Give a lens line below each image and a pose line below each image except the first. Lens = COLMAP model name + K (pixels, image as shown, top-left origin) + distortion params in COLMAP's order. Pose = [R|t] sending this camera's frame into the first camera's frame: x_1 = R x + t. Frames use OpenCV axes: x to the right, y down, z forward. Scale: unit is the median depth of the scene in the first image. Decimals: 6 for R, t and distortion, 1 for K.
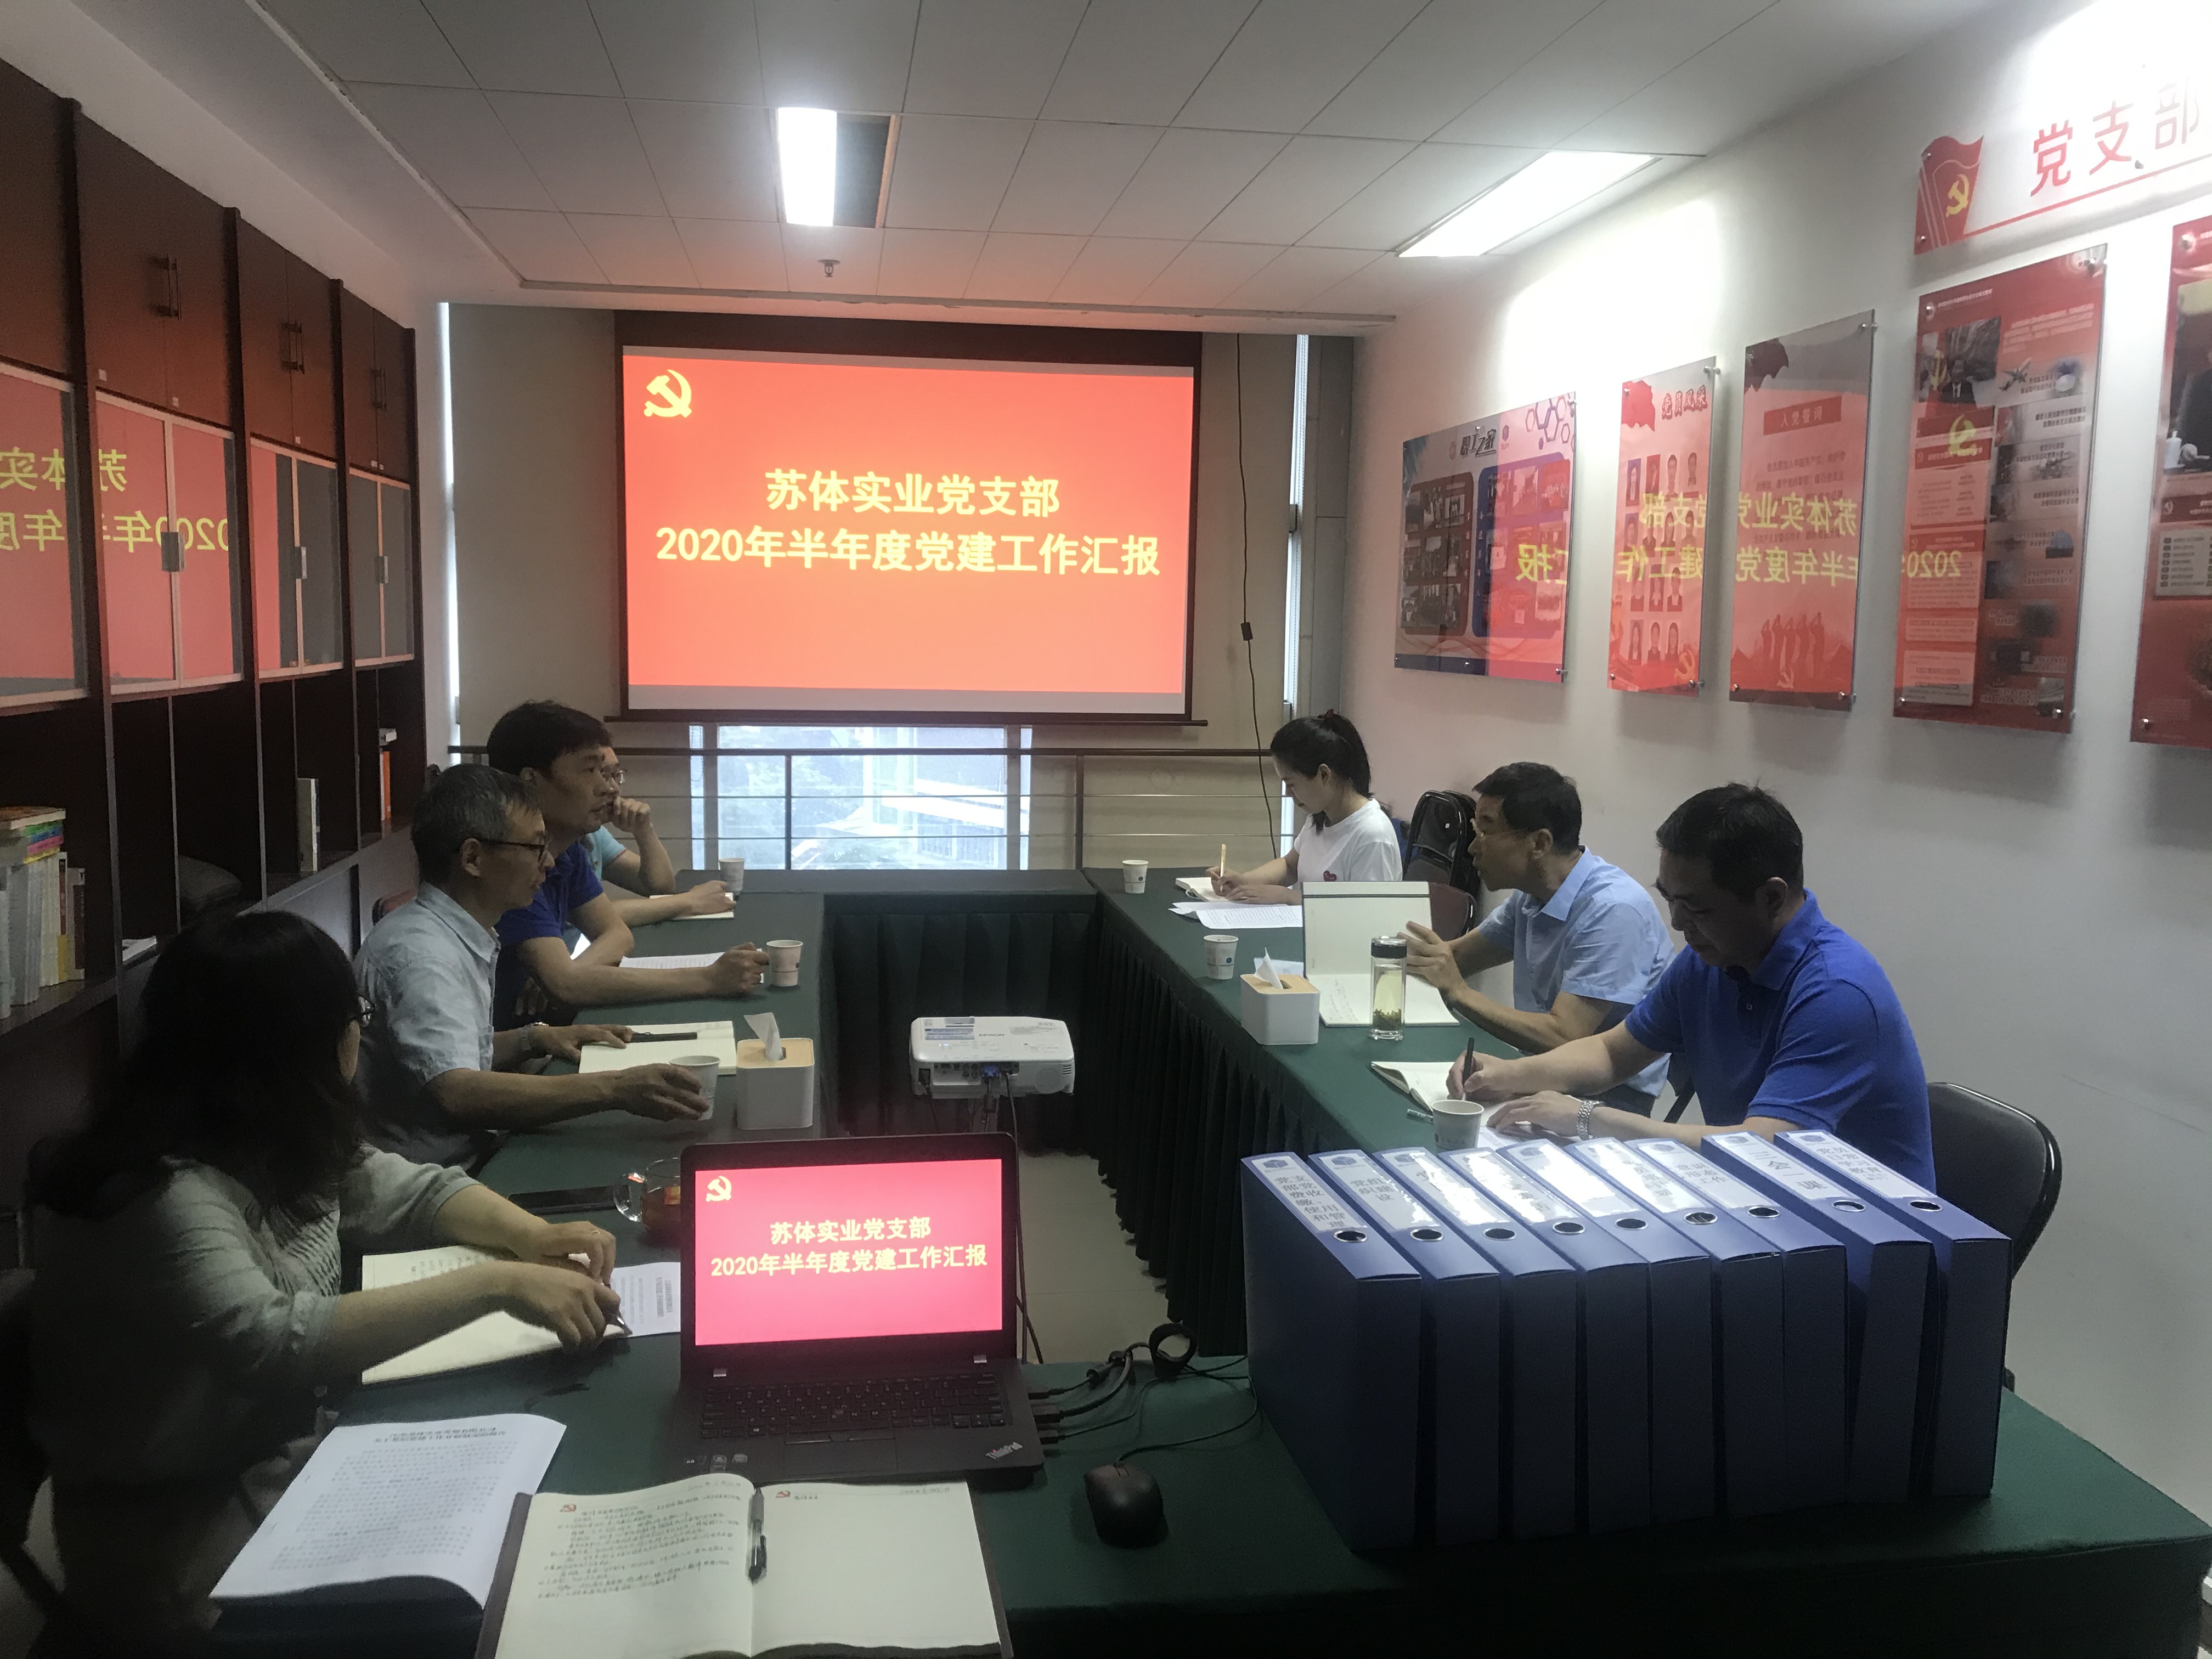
lens RADIAL K [[1794.0, 0, 1094.7], [0, 1794.0, 814.8], [0, 0, 1]] dist [0.018428, -0.018831]
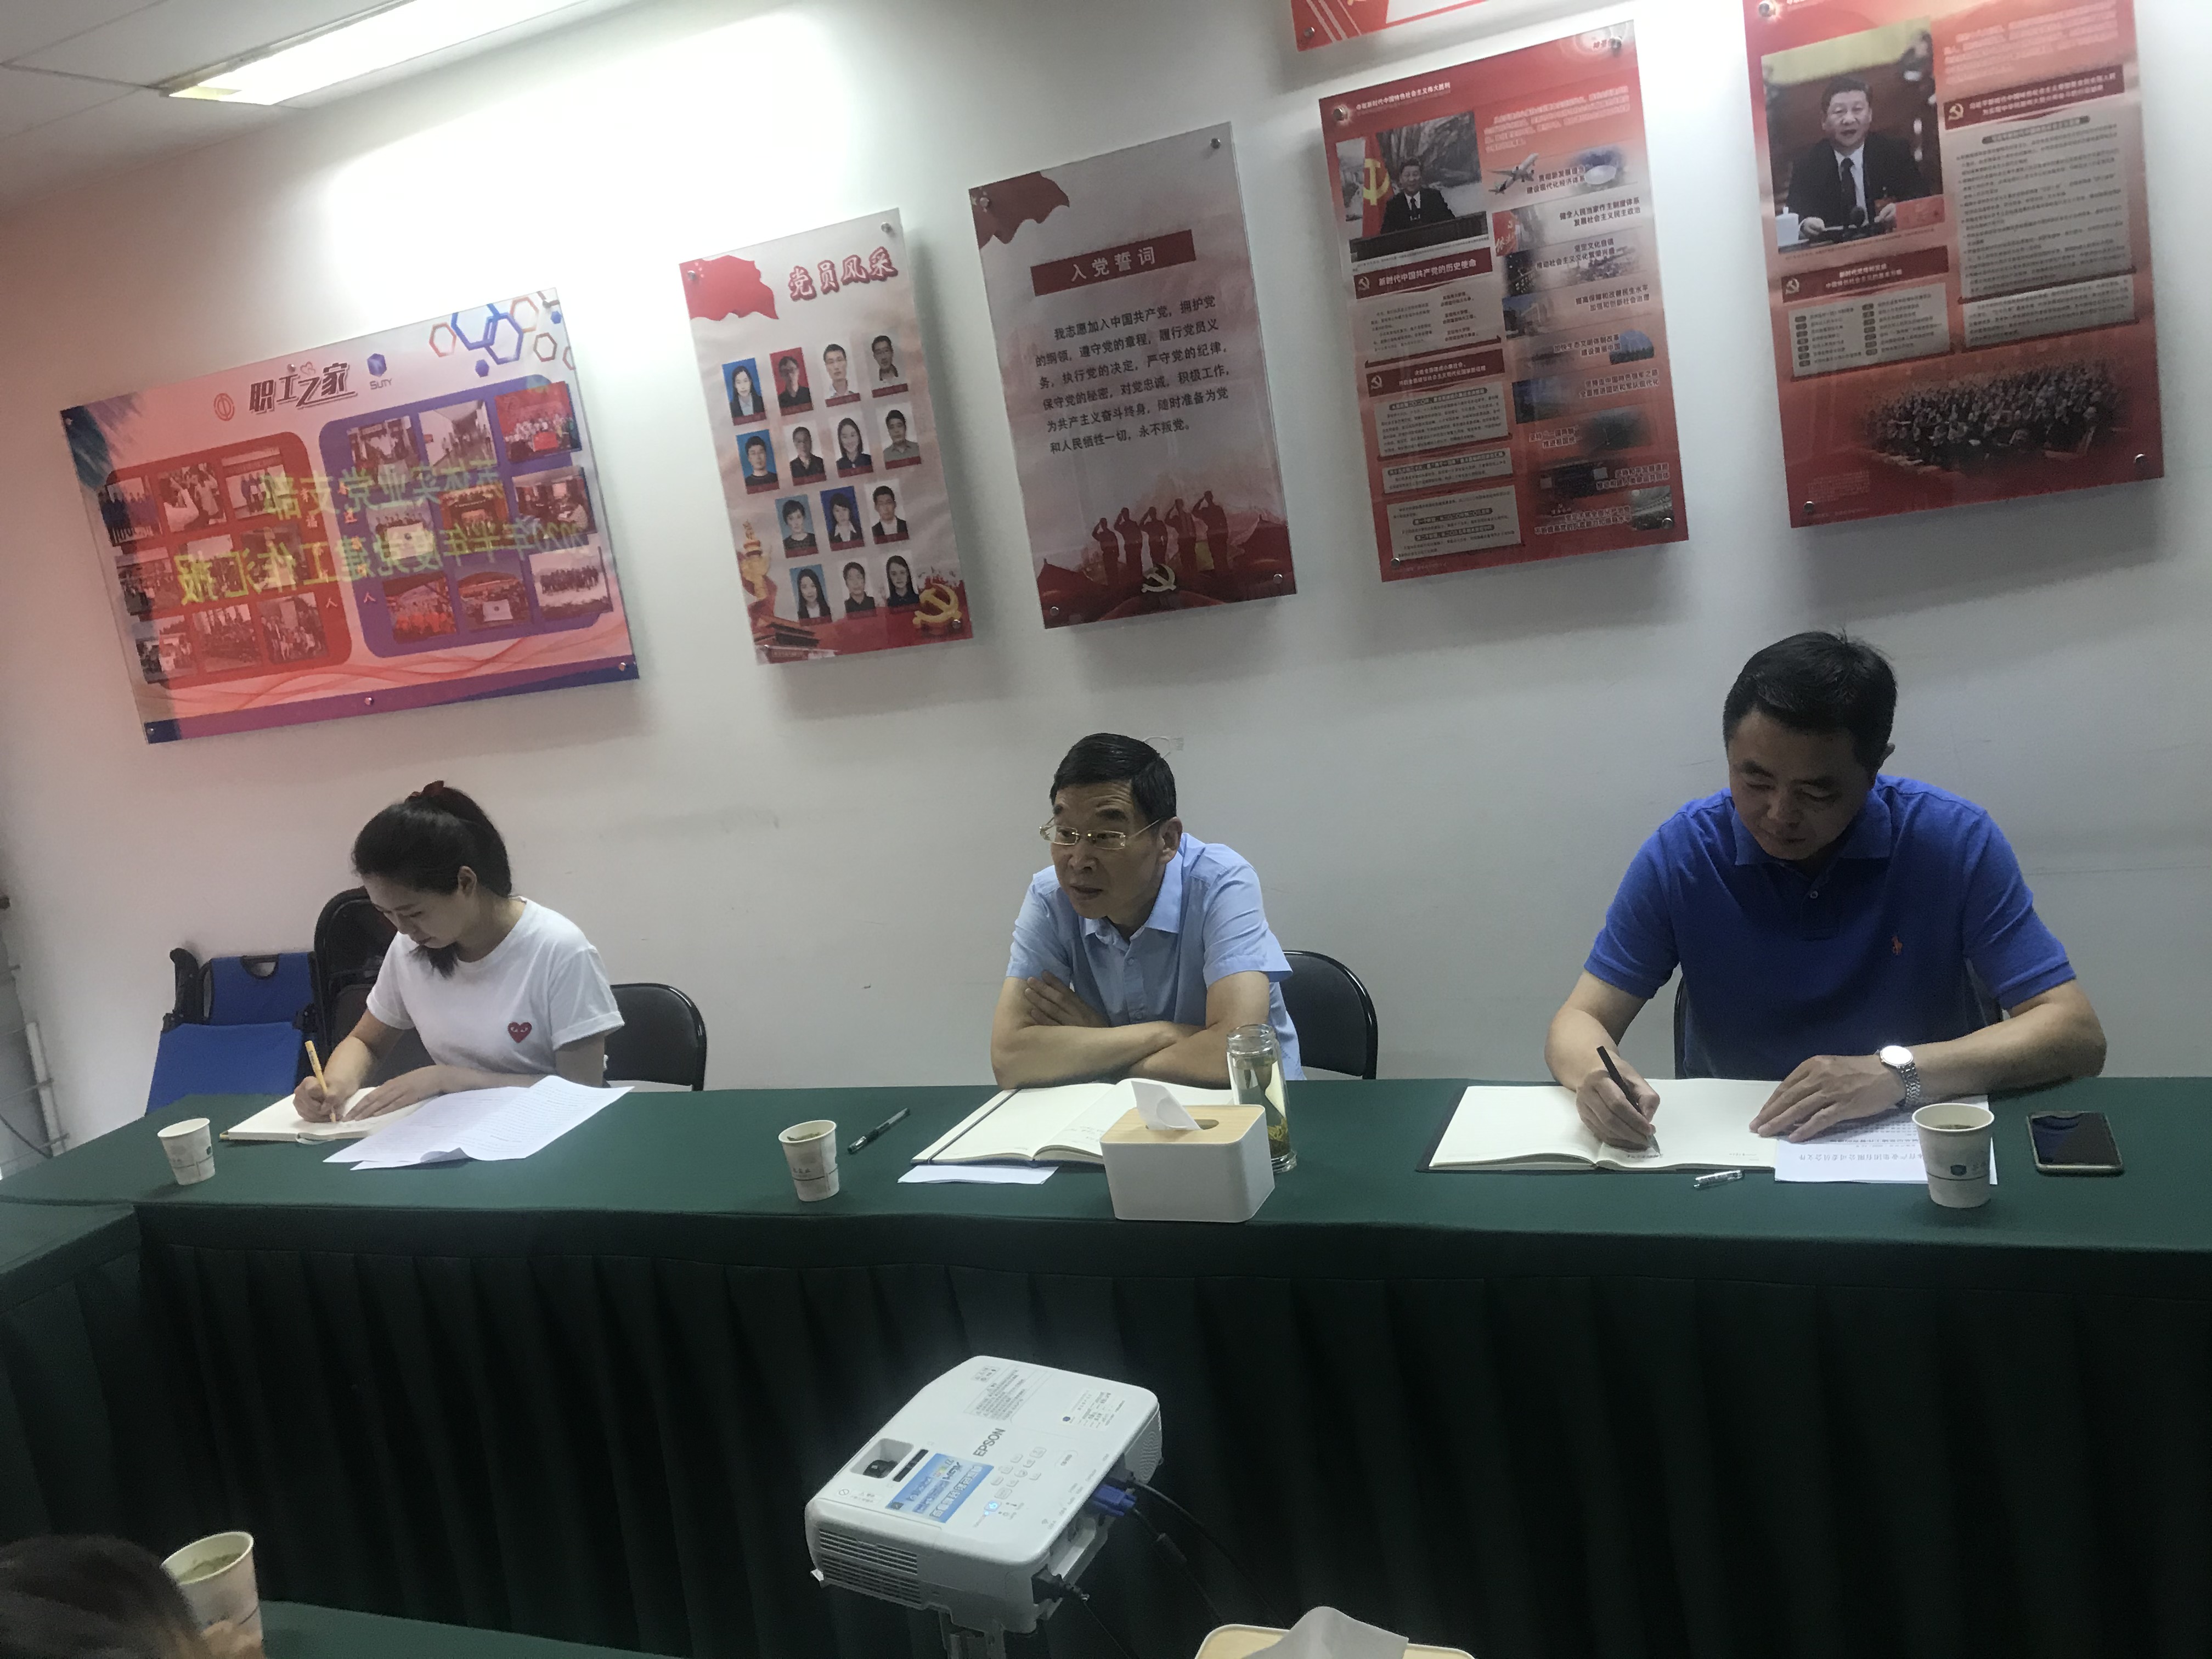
lens RADIAL K [[1794.0, 0, 1091.8], [0, 1794.0, 810.3], [0, 0, 1]] dist [0.018428, -0.018831]
pose [[0.525058, -0.248379, 0.814016, -0.337580], [0.262415, 0.957112, 0.122778, -0.083519], [-0.809600, 0.149145, 0.567717, 0.565882]]
